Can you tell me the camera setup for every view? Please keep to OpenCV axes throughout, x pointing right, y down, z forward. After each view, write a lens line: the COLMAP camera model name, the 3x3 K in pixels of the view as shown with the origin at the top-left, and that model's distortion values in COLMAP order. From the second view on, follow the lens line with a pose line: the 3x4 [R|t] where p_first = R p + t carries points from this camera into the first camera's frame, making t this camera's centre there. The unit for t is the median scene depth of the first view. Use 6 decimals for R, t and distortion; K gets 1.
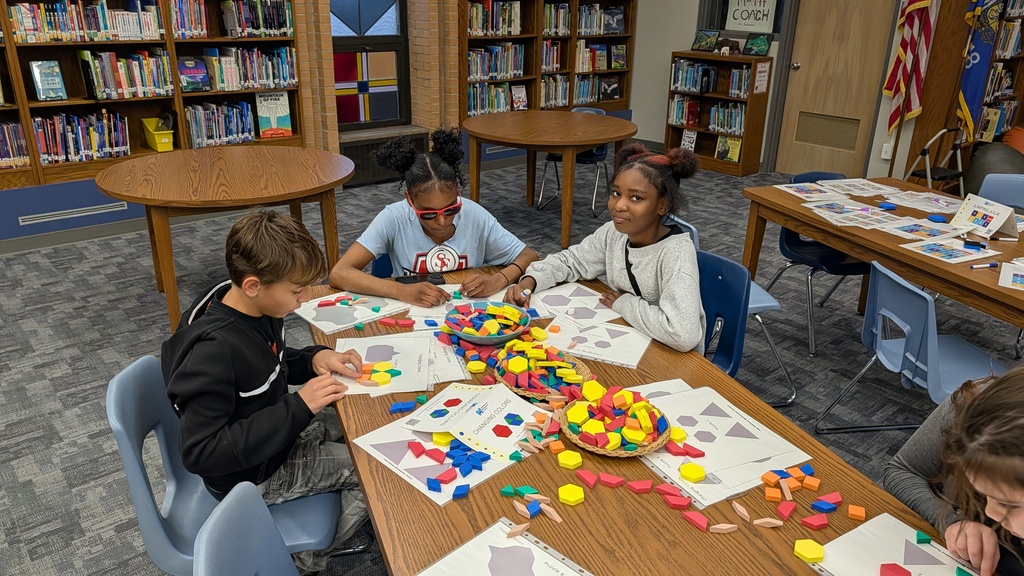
lens RADIAL K [[751.4, 0, 510.4], [0, 751.4, 289.0], [0, 0, 1]] dist [0.008334, 0.002505]
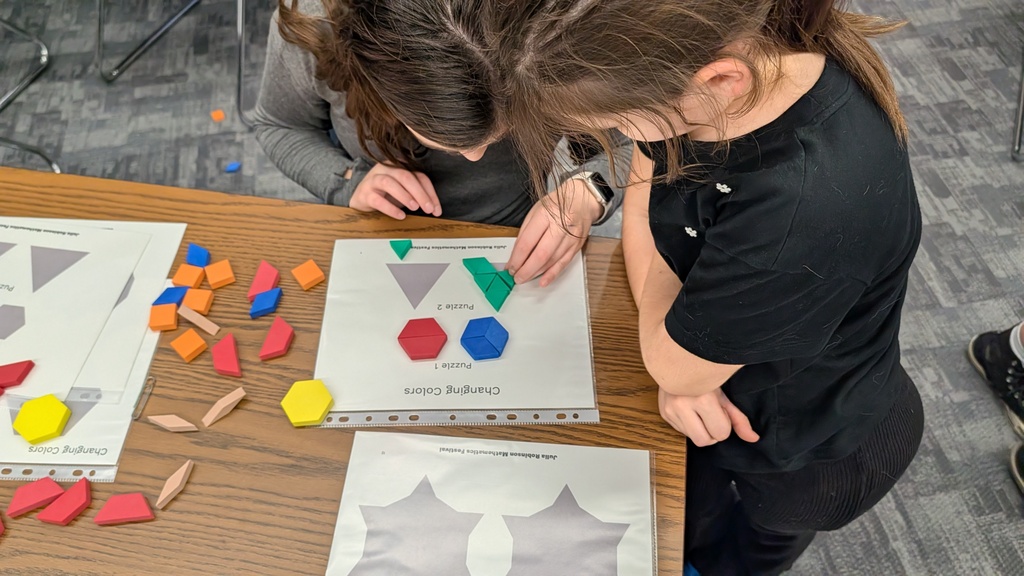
lens RADIAL K [[751.4, 0, 513.0], [0, 751.4, 288.8], [0, 0, 1]] dist [0.008334, 0.002505]
pose [[0.503591, -0.719384, 0.478418, 0.230763], [0.346151, 0.675379, 0.651185, -0.039363], [-0.791566, -0.162326, 0.589130, 0.479929]]
